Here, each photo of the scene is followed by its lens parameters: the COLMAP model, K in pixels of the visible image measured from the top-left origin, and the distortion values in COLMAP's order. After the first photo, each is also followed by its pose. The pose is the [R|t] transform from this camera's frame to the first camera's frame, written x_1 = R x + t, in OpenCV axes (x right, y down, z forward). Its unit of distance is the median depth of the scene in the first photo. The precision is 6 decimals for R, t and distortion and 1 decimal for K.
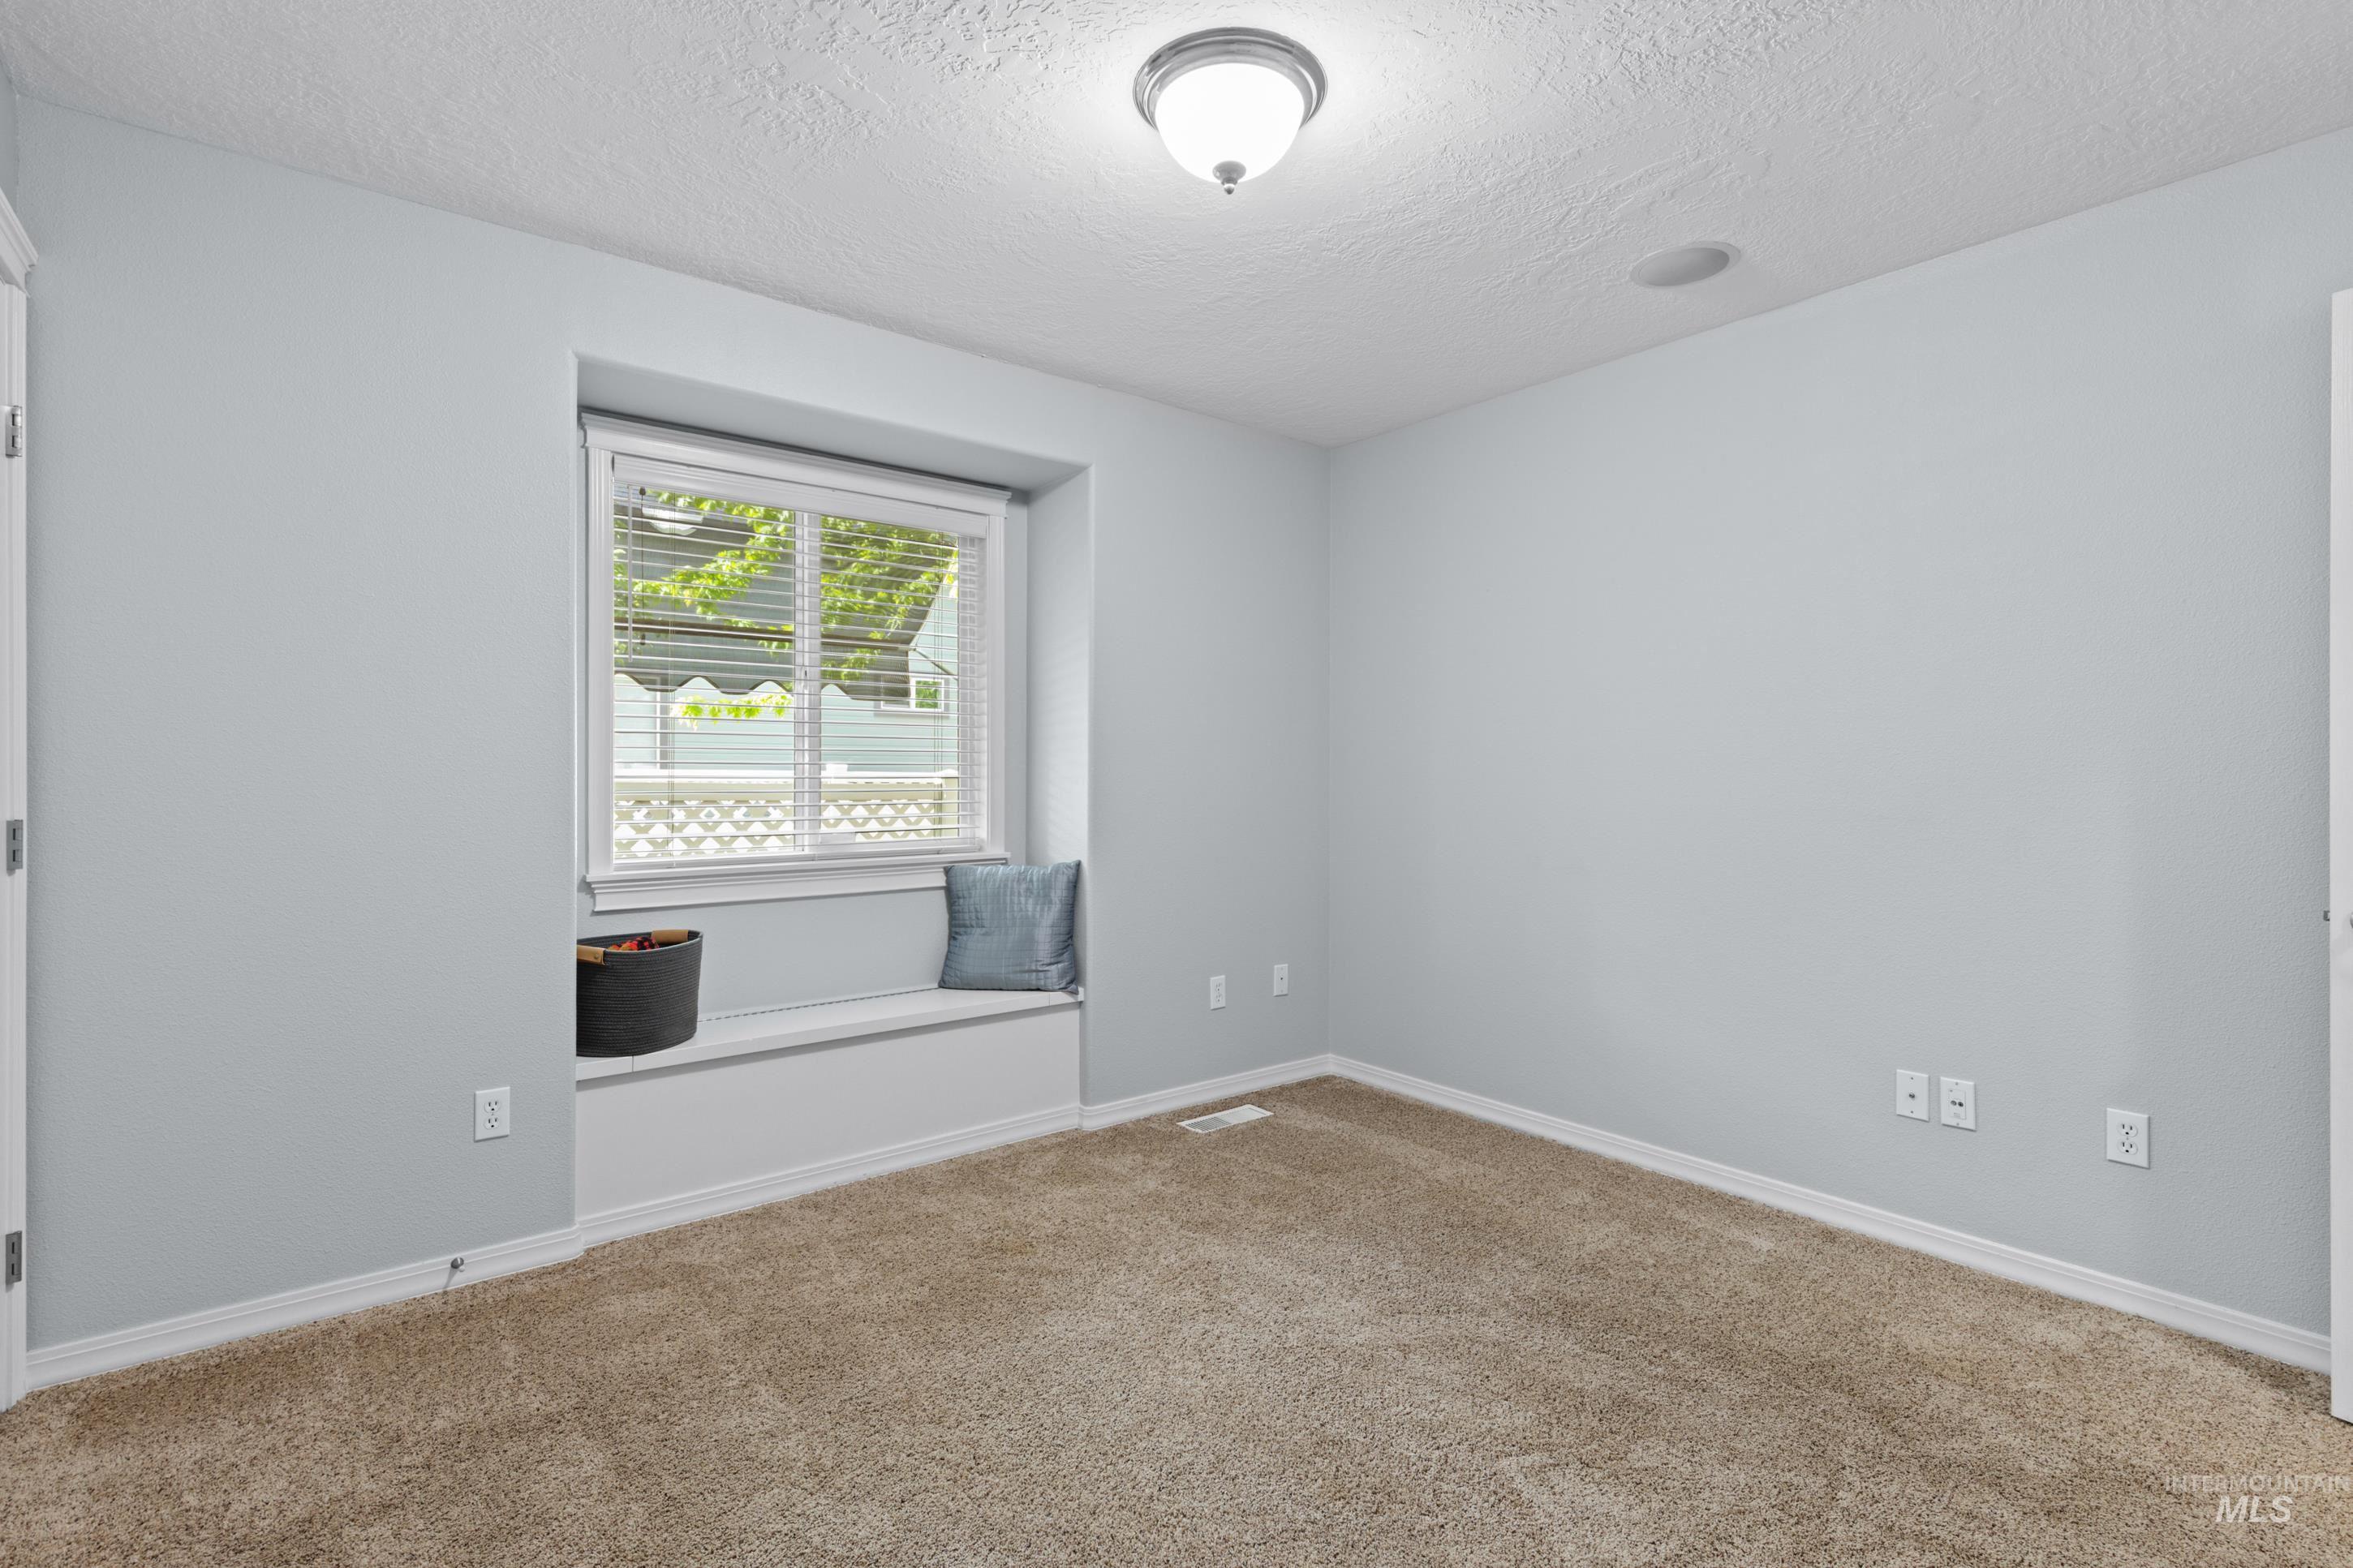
lens RADIAL K [[1071.0, 0, 1174.4], [0, 1071.0, 772.3], [0, 0, 1]] dist [0.014194, -0.000612]
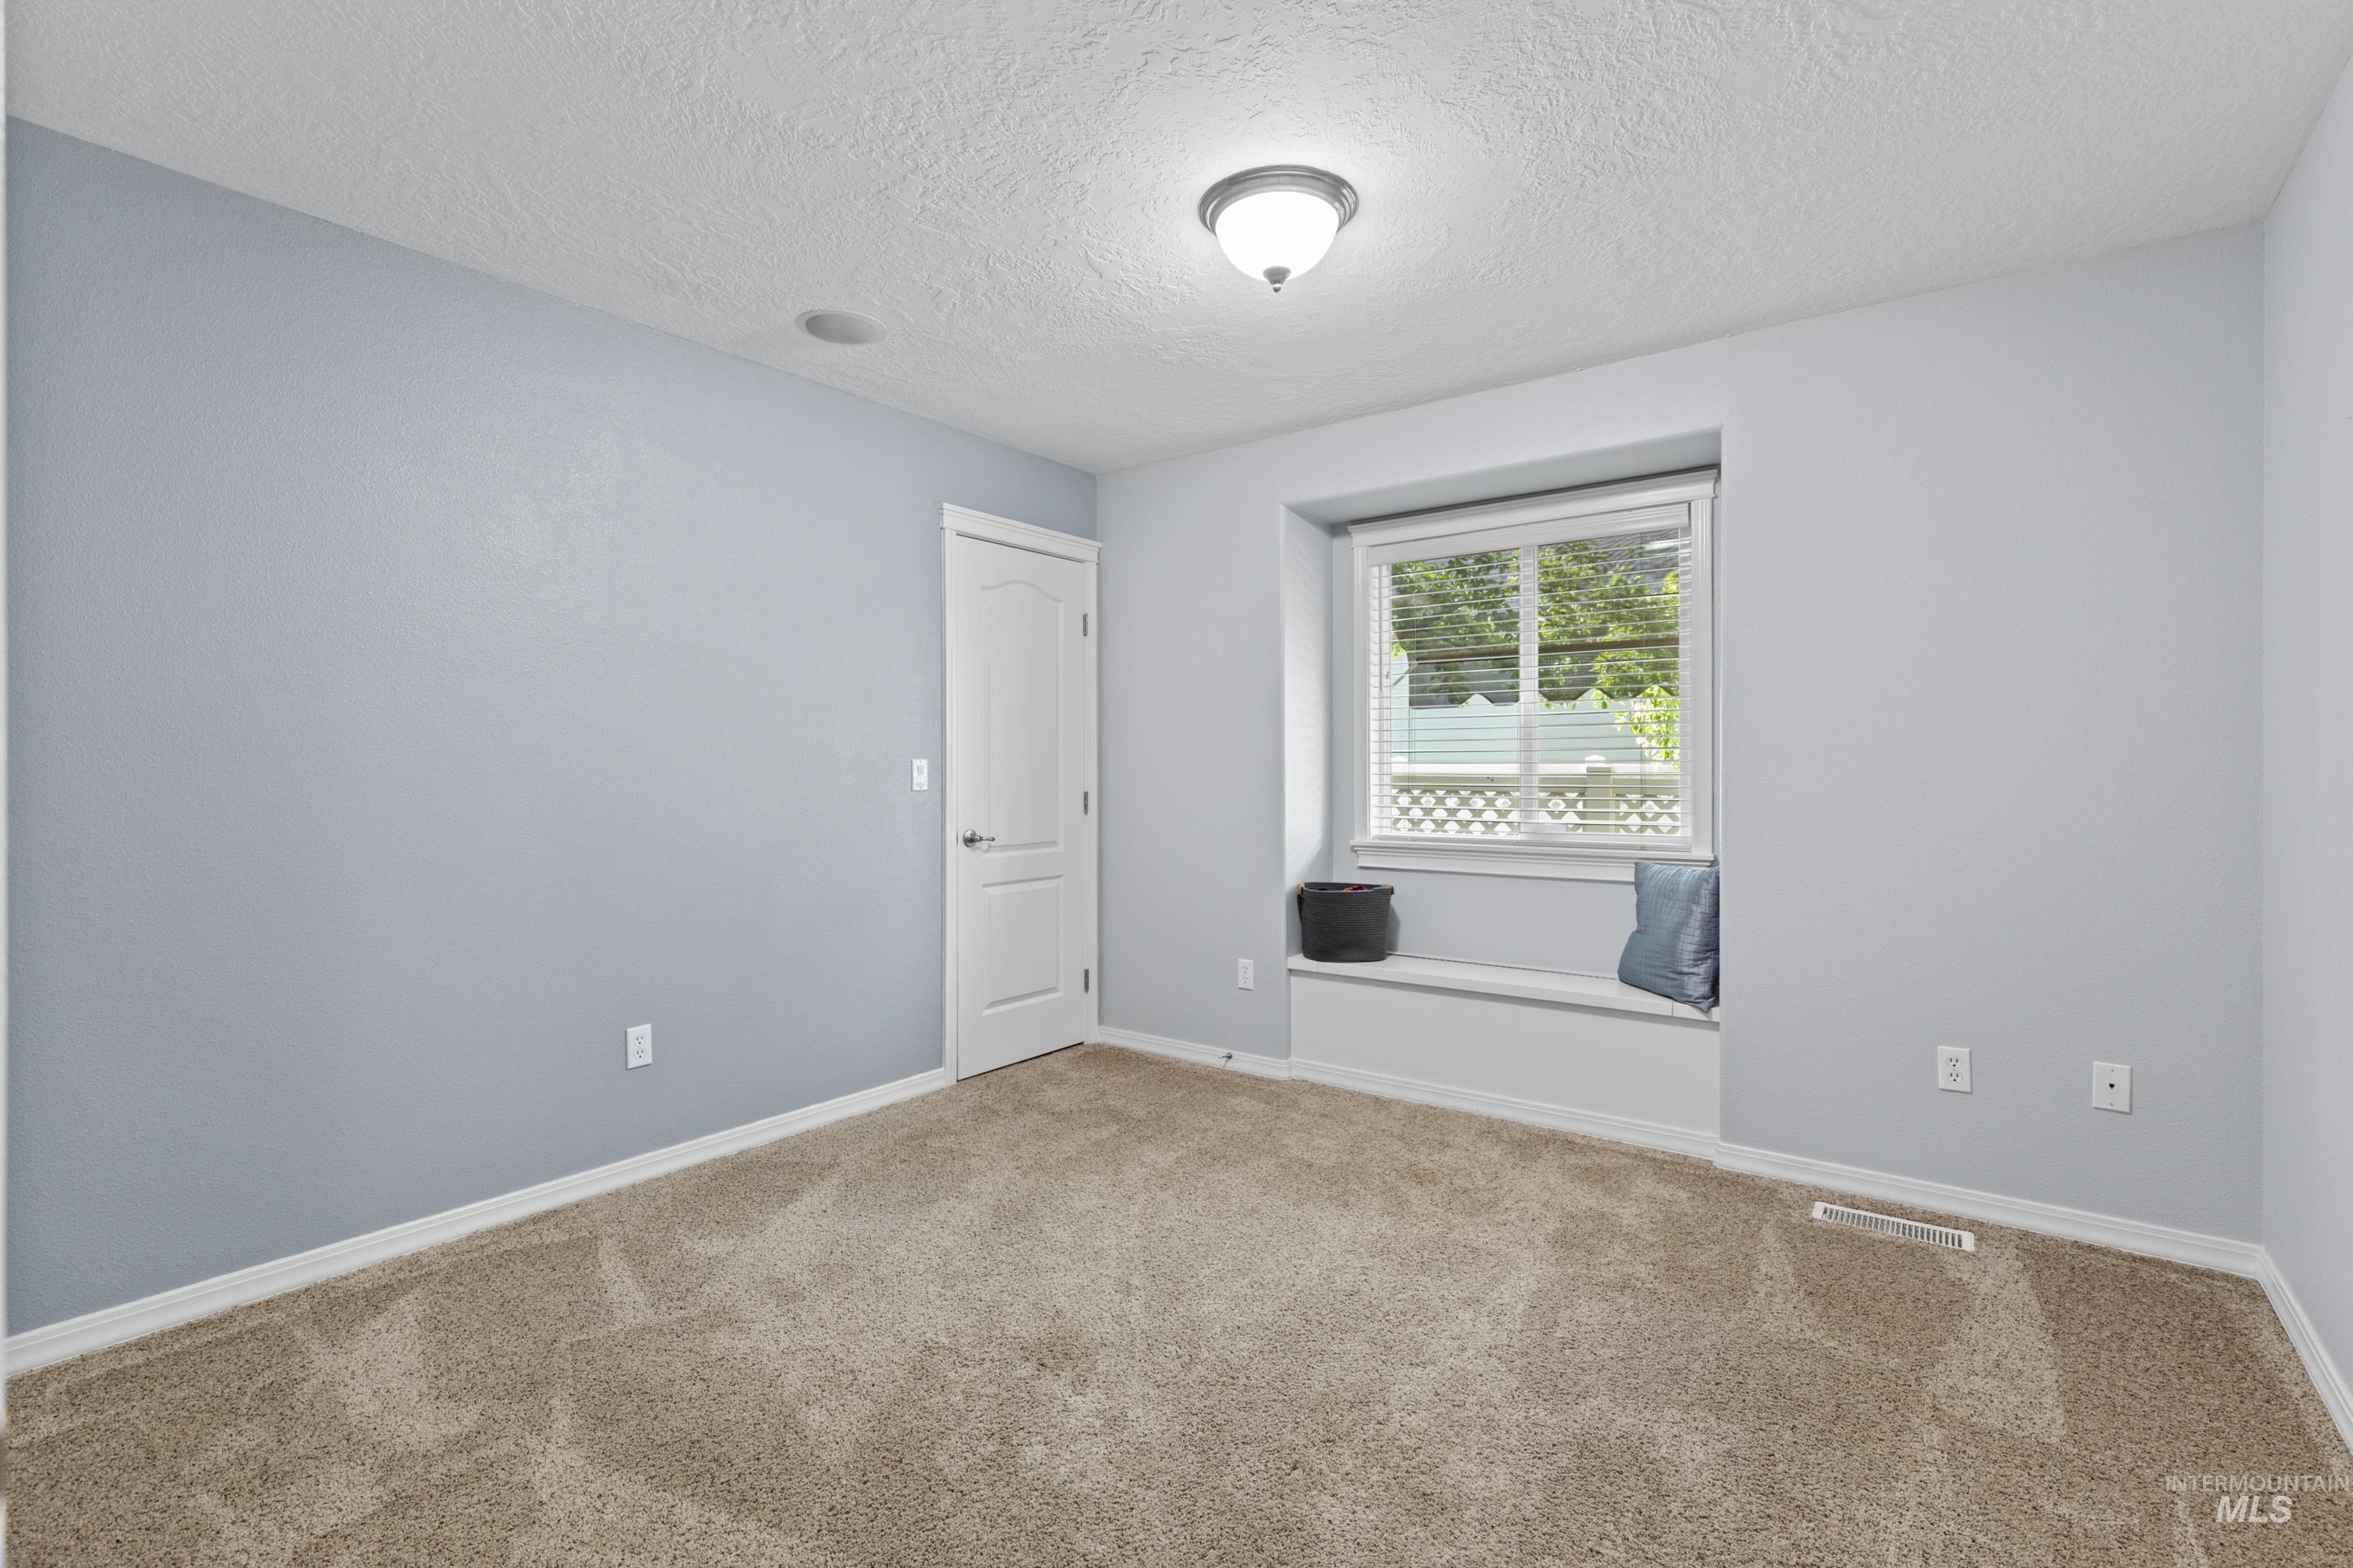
lens RADIAL K [[1071.0, 0, 1174.4], [0, 1071.0, 772.3], [0, 0, 1]] dist [0.014194, -0.000612]
pose [[0.272921, 0.002027, -0.962034, 0.678017], [0.003801, 0.999988, 0.003185, -0.002110], [0.962029, -0.004526, 0.272910, 0.321024]]
